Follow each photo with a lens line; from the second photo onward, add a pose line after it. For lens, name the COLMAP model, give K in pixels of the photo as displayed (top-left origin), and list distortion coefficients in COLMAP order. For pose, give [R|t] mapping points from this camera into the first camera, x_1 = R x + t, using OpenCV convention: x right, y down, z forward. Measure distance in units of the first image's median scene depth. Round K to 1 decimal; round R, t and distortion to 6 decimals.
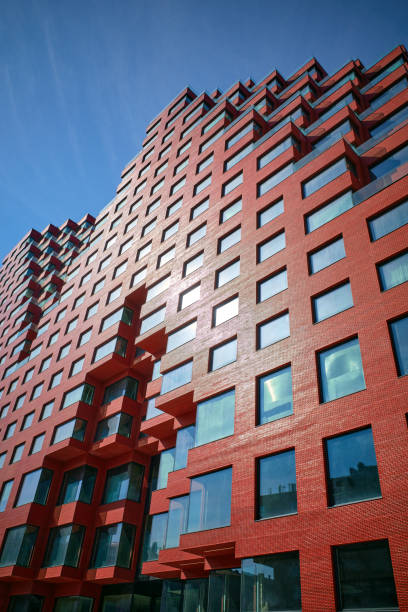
lens RADIAL K [[479.1, 0, 225.6], [0, 479.1, 267.9], [0, 0, 1]] dist [-0.056018, 0.051061]
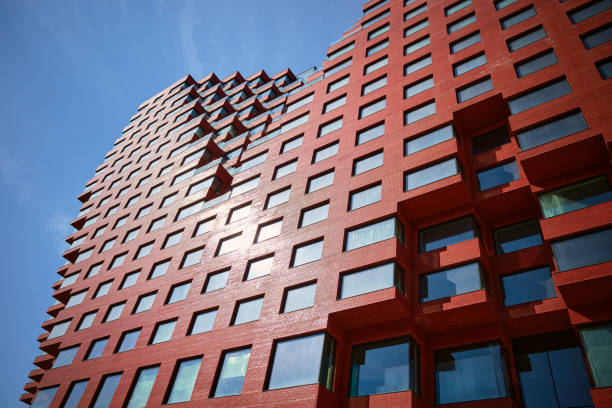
lens RADIAL K [[479.1, 0, 307.5], [0, 479.1, 205.0], [0, 0, 1]] dist [-0.056018, 0.051061]
pose [[0.973359, 0.214388, 0.081301, -0.158351], [-0.209620, 0.975730, -0.063333, 0.099826], [-0.092906, 0.044604, 0.994675, 0.127327]]
